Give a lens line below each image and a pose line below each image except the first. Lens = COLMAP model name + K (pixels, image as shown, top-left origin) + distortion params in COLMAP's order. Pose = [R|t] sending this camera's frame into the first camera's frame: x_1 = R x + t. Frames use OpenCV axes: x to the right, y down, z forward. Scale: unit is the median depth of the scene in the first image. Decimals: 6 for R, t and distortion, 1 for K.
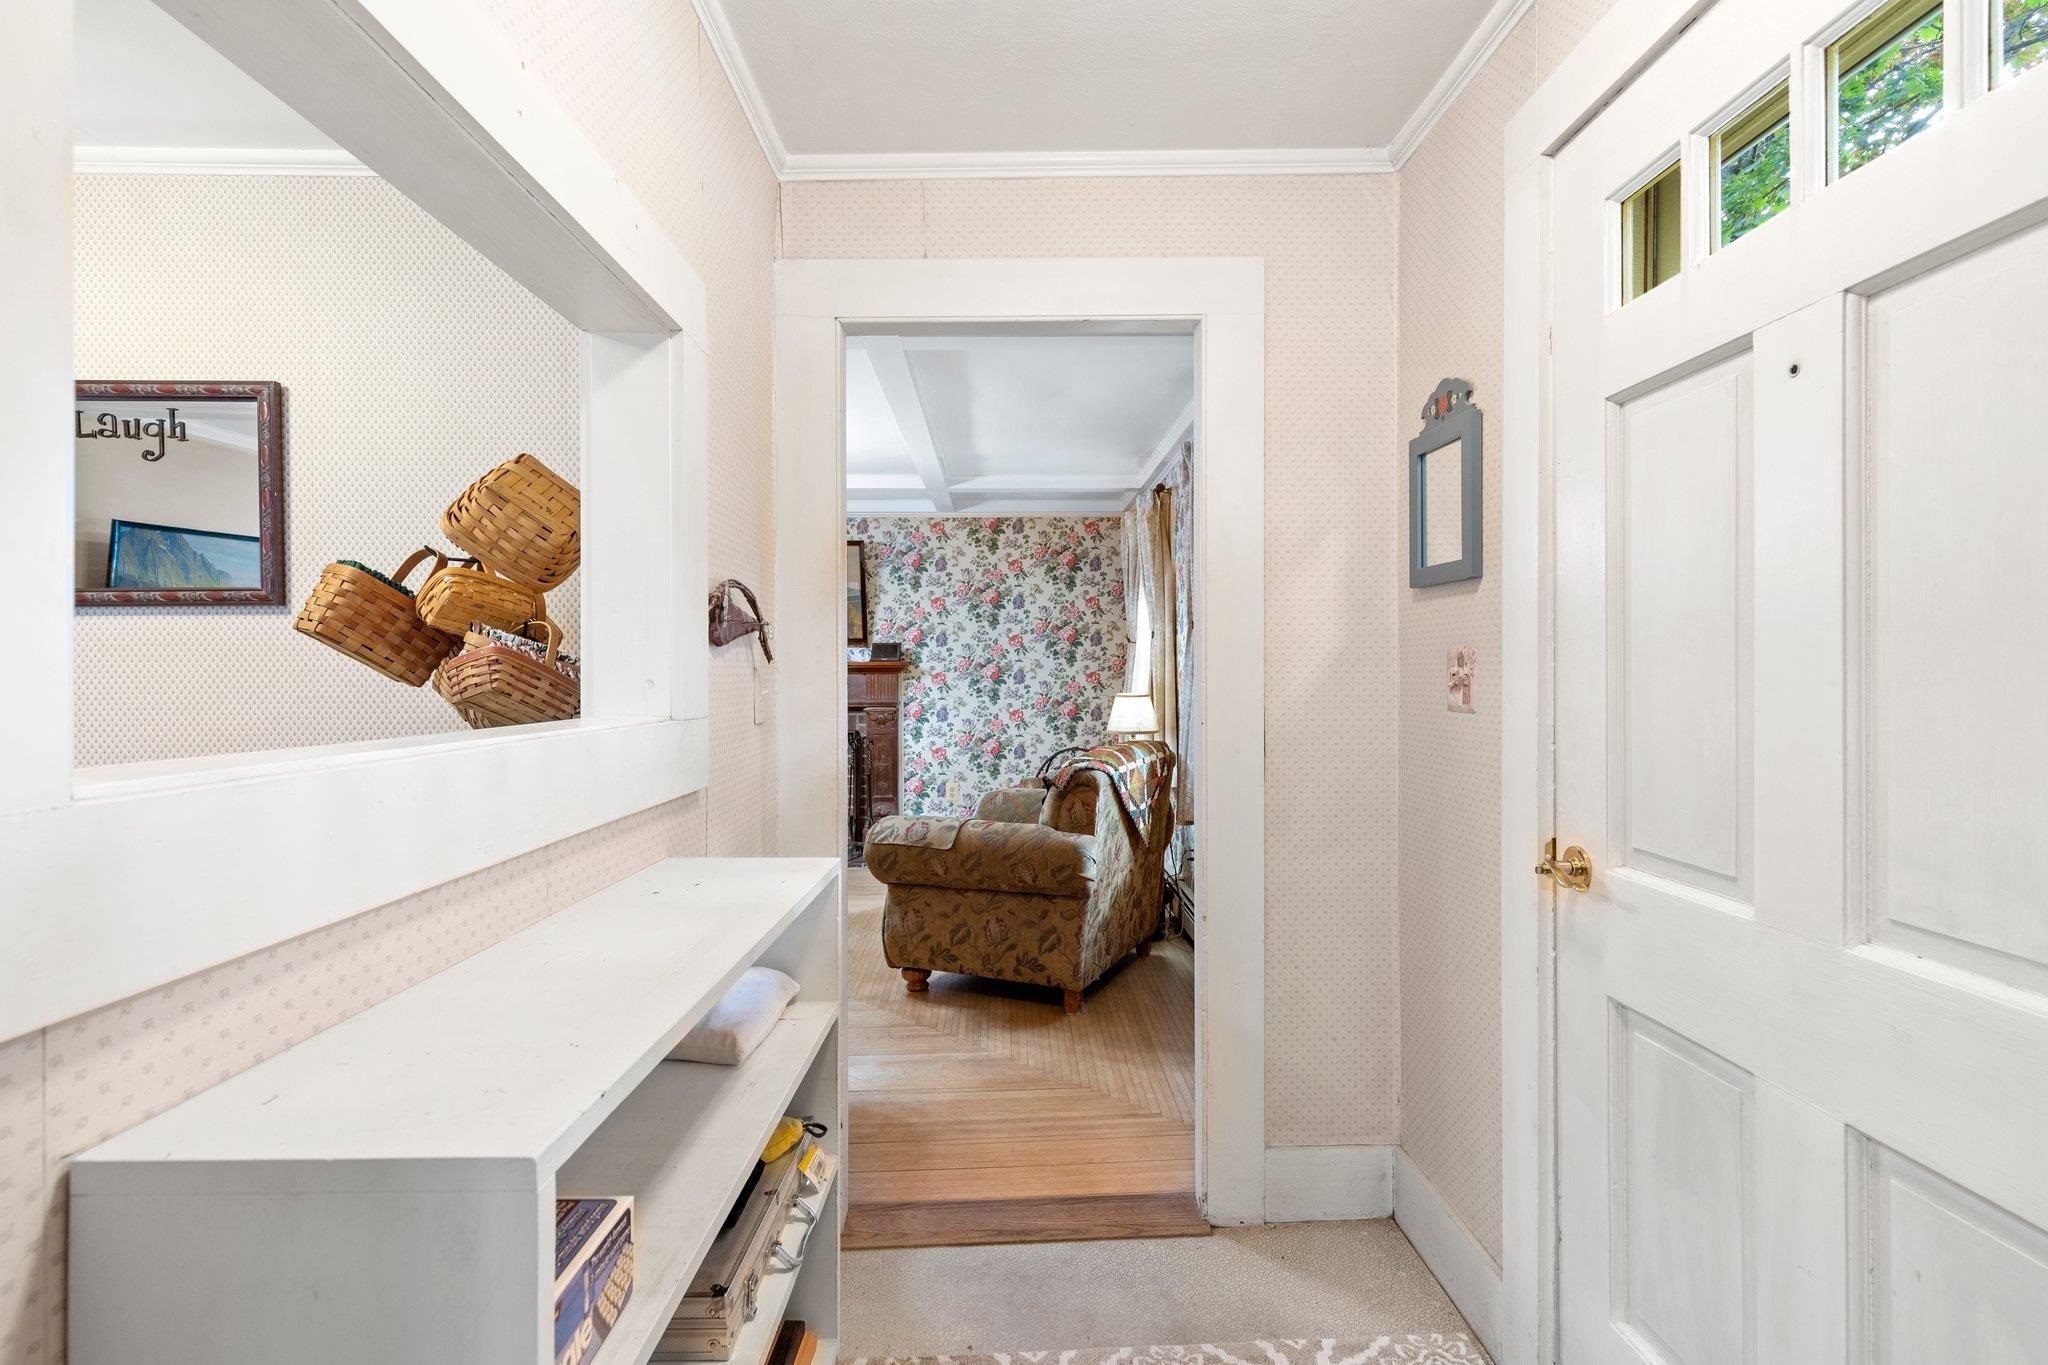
lens RADIAL K [[937.4, 0, 1032.7], [0, 937.4, 697.8], [0, 0, 1]] dist [0.000077, 0.000017]
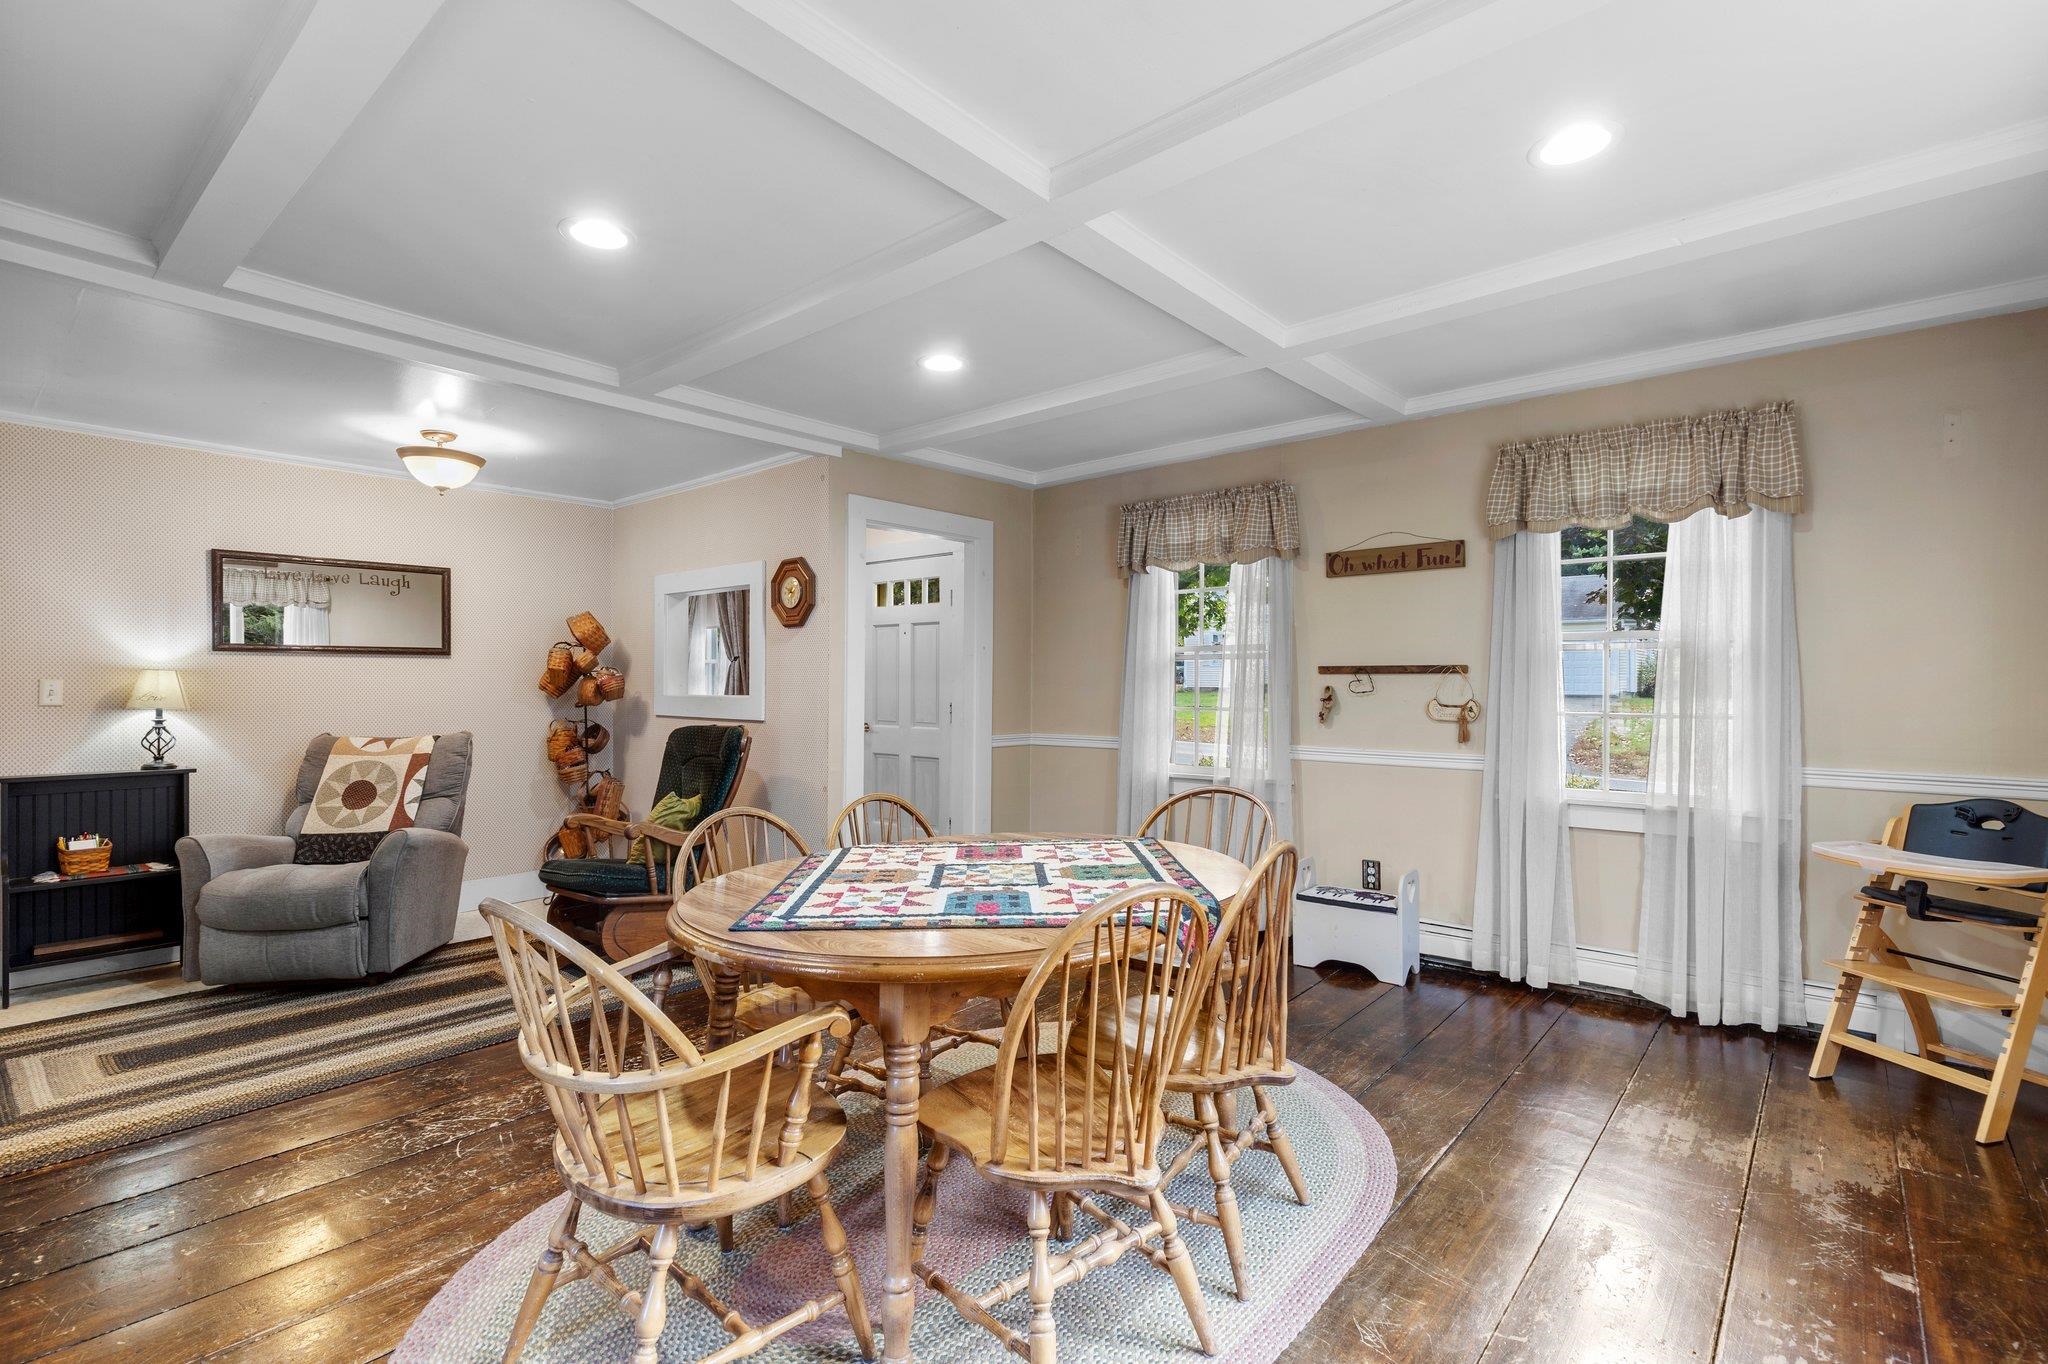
lens RADIAL K [[937.4, 0, 1024.9], [0, 937.4, 685.6], [0, 0, 1]] dist [0.000077, 0.000017]
pose [[0.676234, 0.000777, 0.736687, -2.569185], [0.001526, 0.999996, -0.002456, -0.004995], [-0.736686, 0.002785, 0.676230, -3.016761]]
